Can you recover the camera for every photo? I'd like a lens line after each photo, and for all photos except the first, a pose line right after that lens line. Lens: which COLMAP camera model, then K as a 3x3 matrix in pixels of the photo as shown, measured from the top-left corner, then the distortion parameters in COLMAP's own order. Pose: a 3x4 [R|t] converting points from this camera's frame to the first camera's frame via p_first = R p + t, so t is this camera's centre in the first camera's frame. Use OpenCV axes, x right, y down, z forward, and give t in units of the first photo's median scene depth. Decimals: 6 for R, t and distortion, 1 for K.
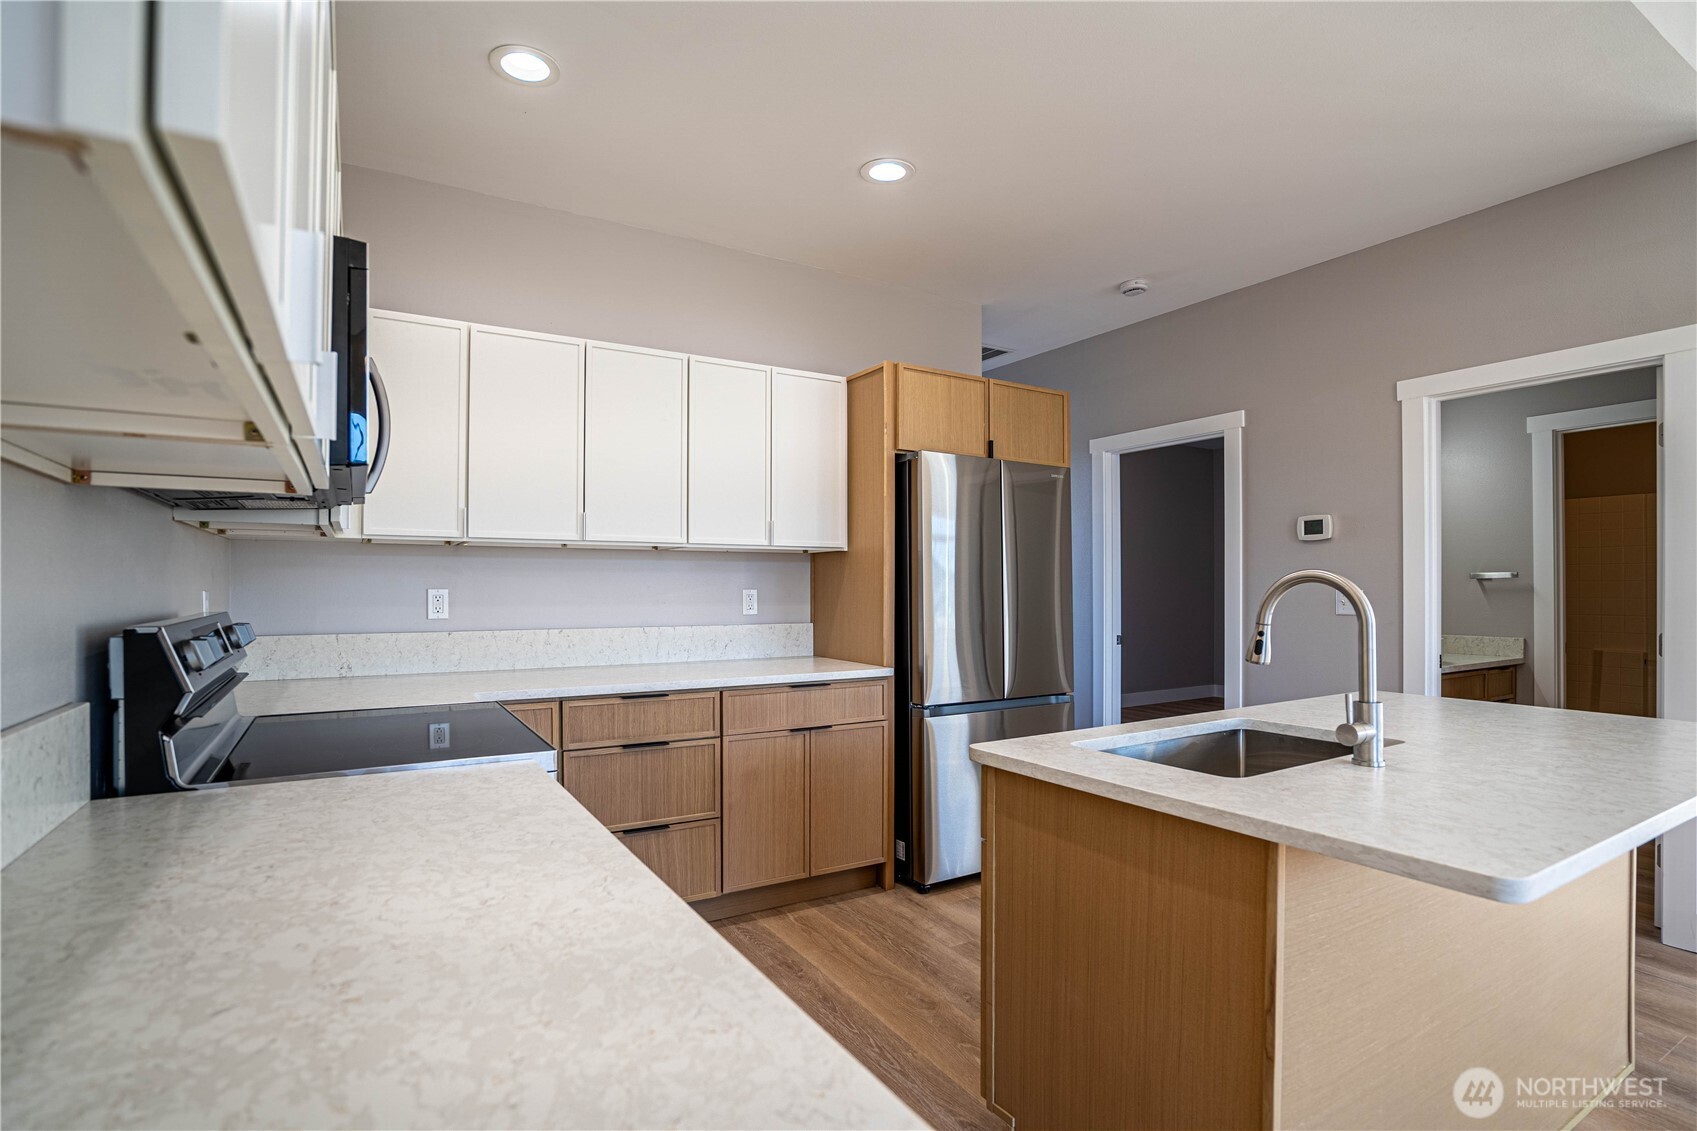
lens RADIAL K [[822.4, 0, 857.0], [0, 822.4, 580.1], [0, 0, 1]] dist [-0.077652, 0.026708]
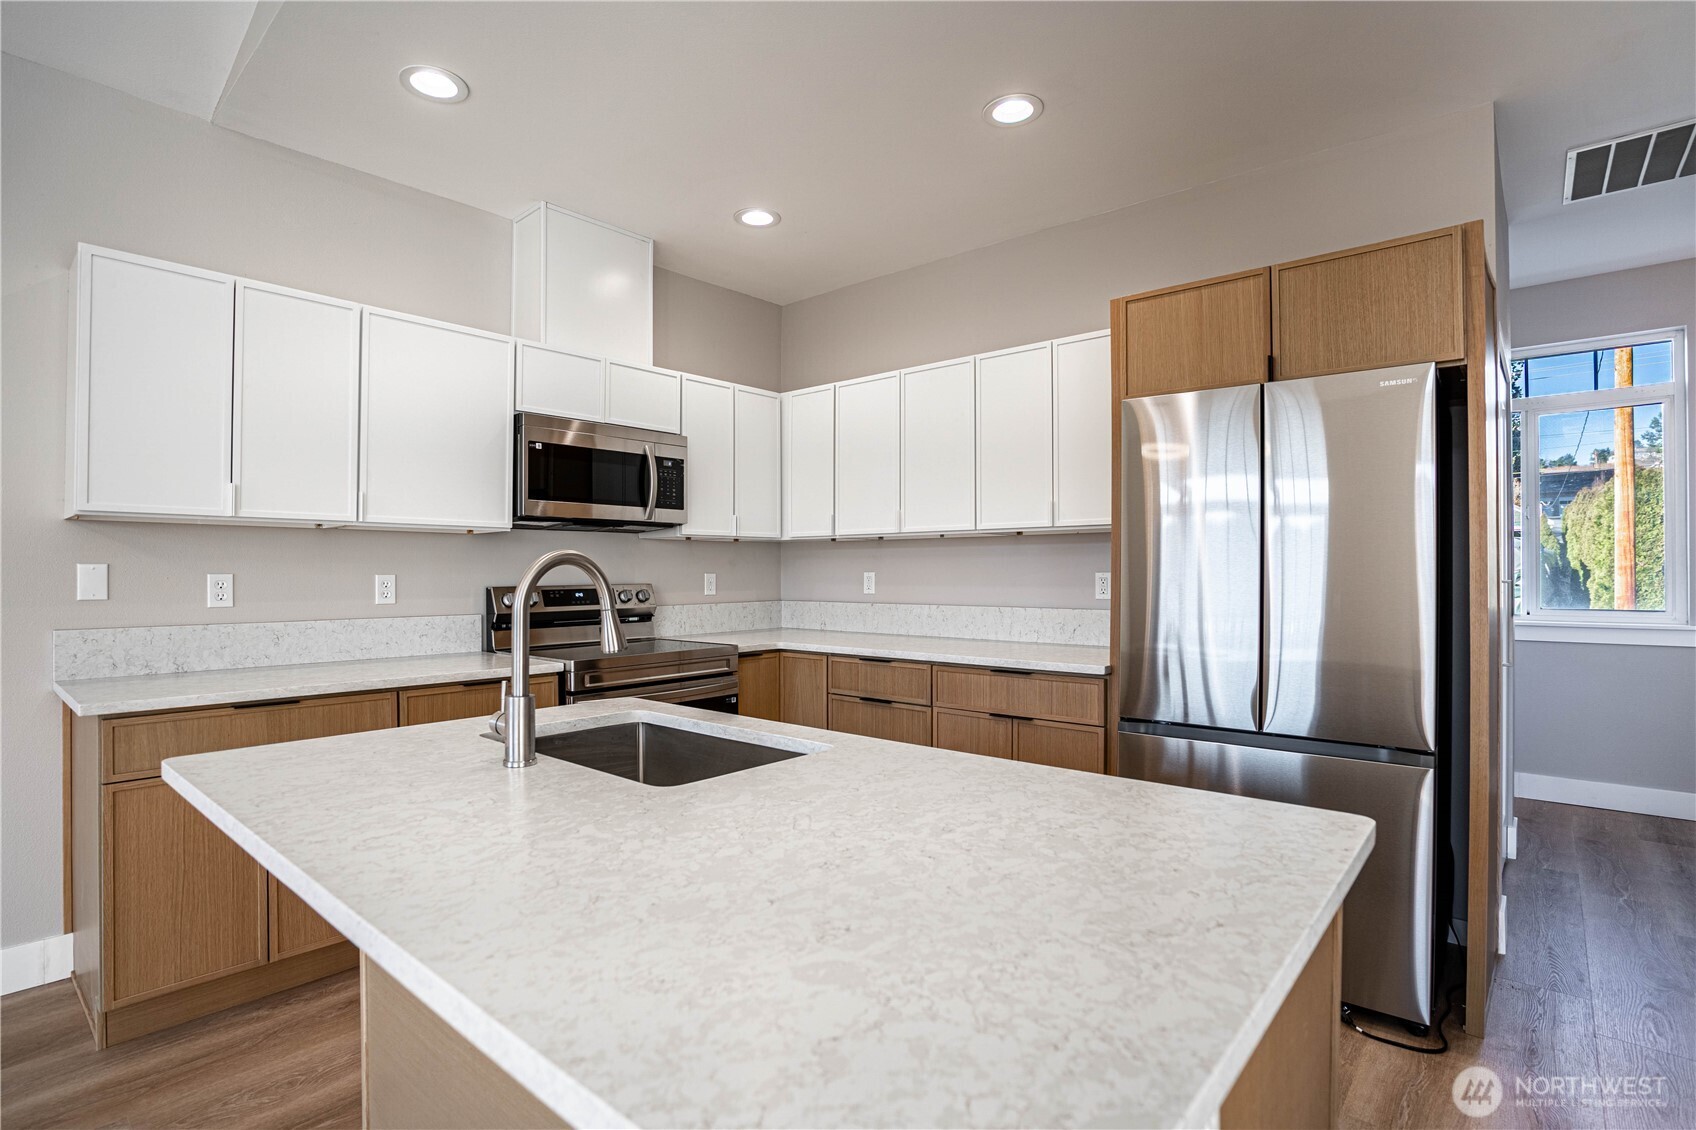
lens RADIAL K [[827.2, 0, 848.0], [0, 827.2, 565.0], [0, 0, 1]] dist [-0.047154, 0.018375]
pose [[0.299789, -0.010341, -0.953949, 0.818004], [0.010862, 0.999913, -0.007426, 0.008843], [0.953944, -0.008135, 0.299876, 0.538973]]
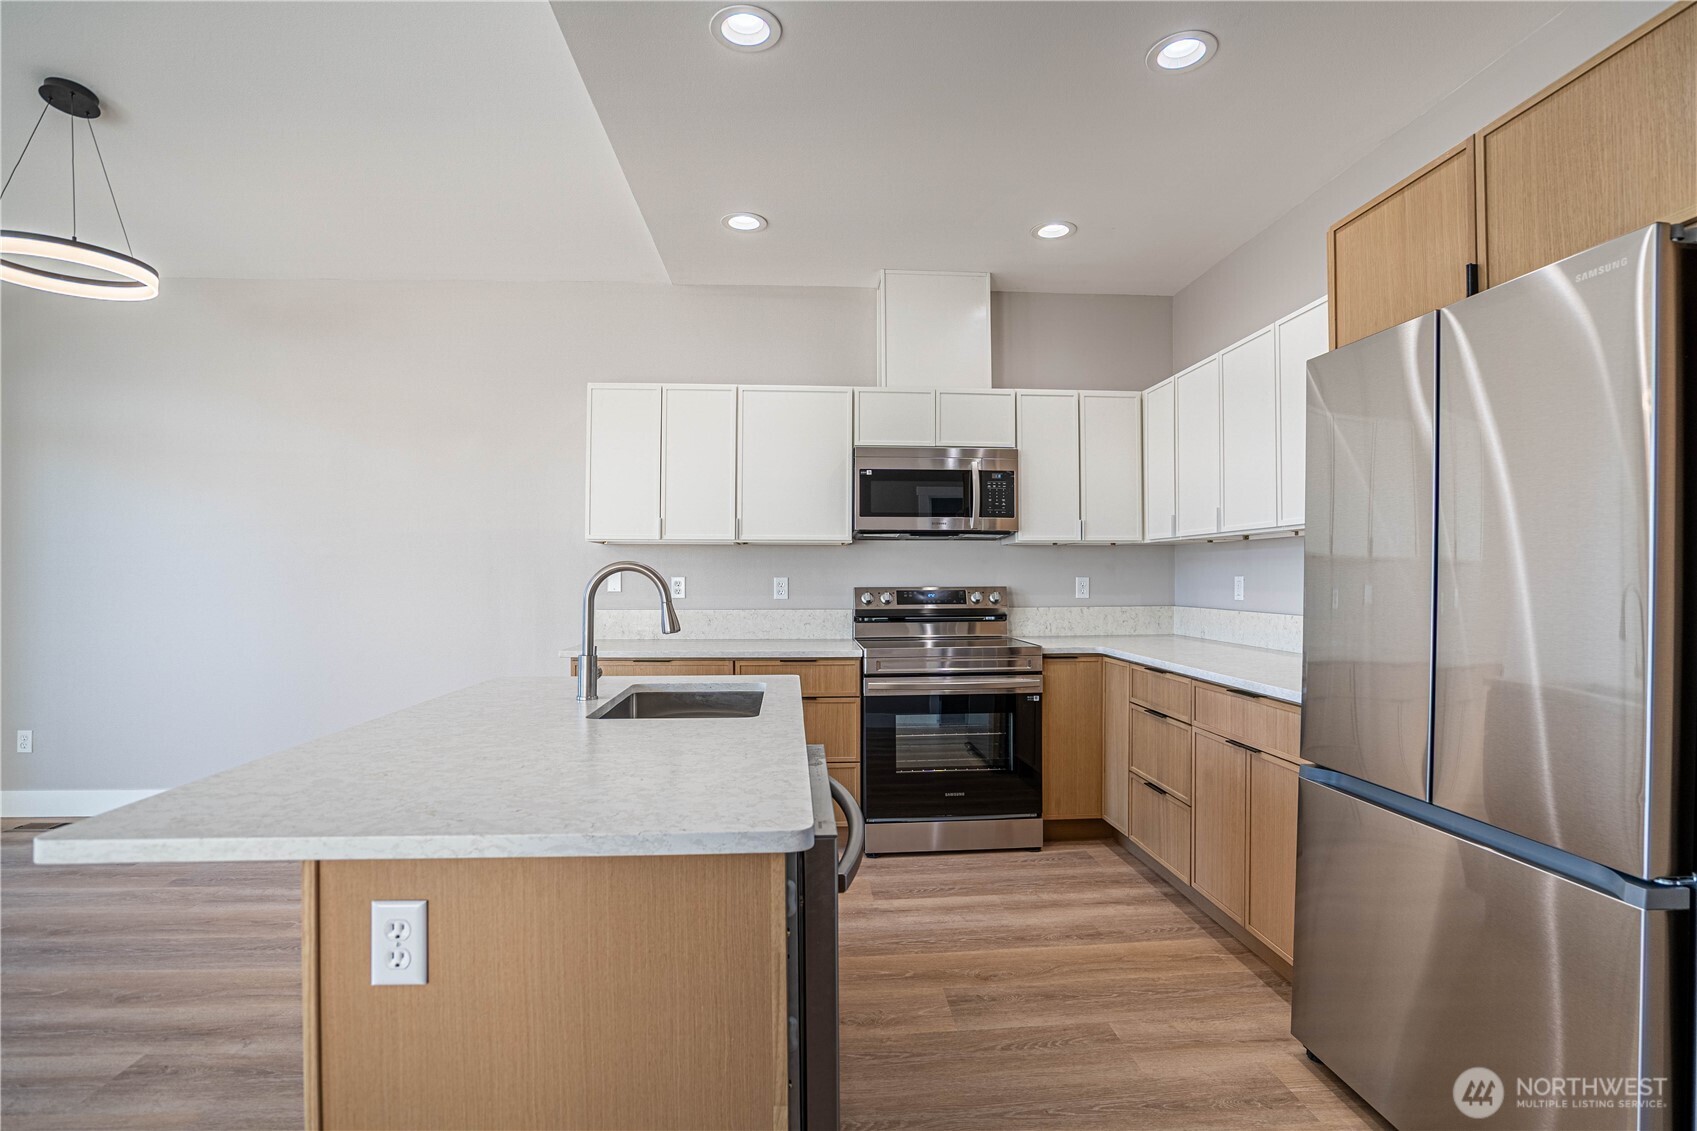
lens RADIAL K [[822.4, 0, 857.0], [0, 822.4, 580.1], [0, 0, 1]] dist [-0.077652, 0.026708]
pose [[-0.460234, 0.002368, -0.887795, 0.847768], [0.008138, 0.999966, -0.001551, 0.014272], [0.887760, -0.007939, -0.460237, 1.046917]]
